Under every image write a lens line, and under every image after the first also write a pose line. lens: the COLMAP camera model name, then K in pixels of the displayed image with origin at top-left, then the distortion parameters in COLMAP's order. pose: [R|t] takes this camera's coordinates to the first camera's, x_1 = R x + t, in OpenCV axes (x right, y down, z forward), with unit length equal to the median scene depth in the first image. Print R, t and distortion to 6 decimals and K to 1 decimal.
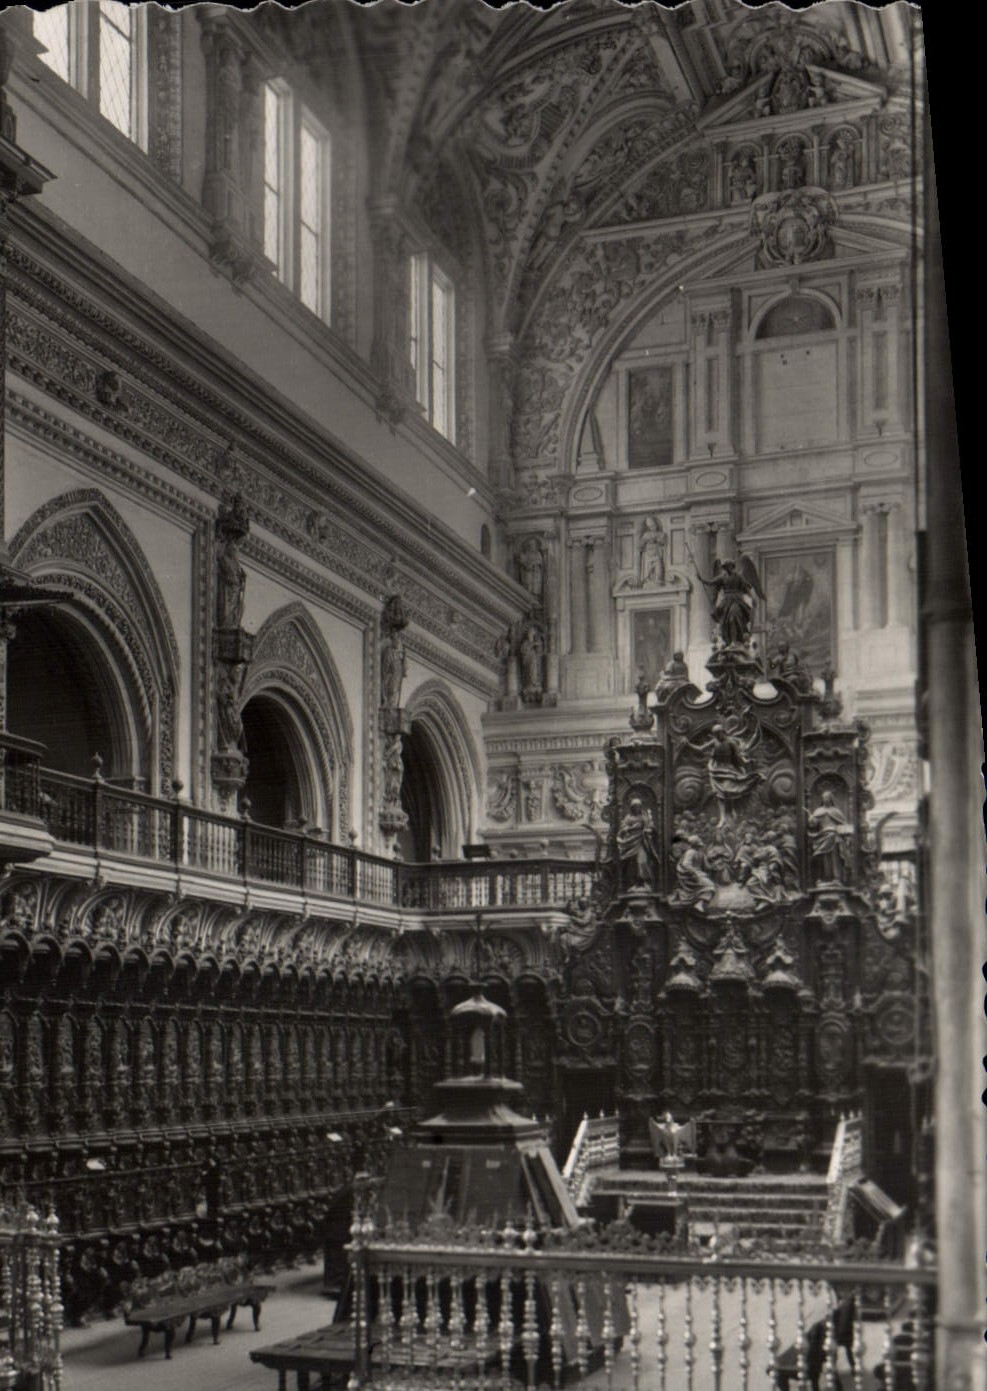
lens RADIAL K [[1908.1, 0, 493.3], [0, 1908.1, 697.2], [0, 0, 1]] dist [0.016623, 0.000000]
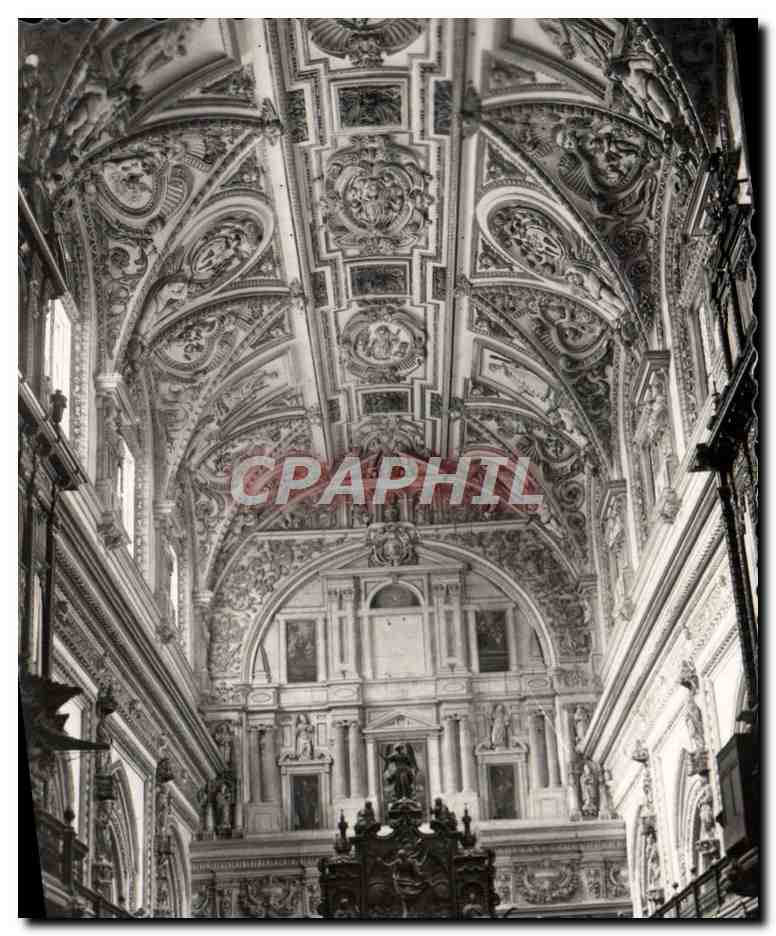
lens RADIAL K [[1323.2, 0, 387.6], [0, 1323.2, 467.8], [0, 0, 1]] dist [0.019135, 0.000000]
pose [[0.938407, 0.115930, 0.325504, -0.234222], [-0.021292, 0.959648, -0.280398, 0.015275], [-0.344876, 0.256197, 0.903008, -0.062785]]
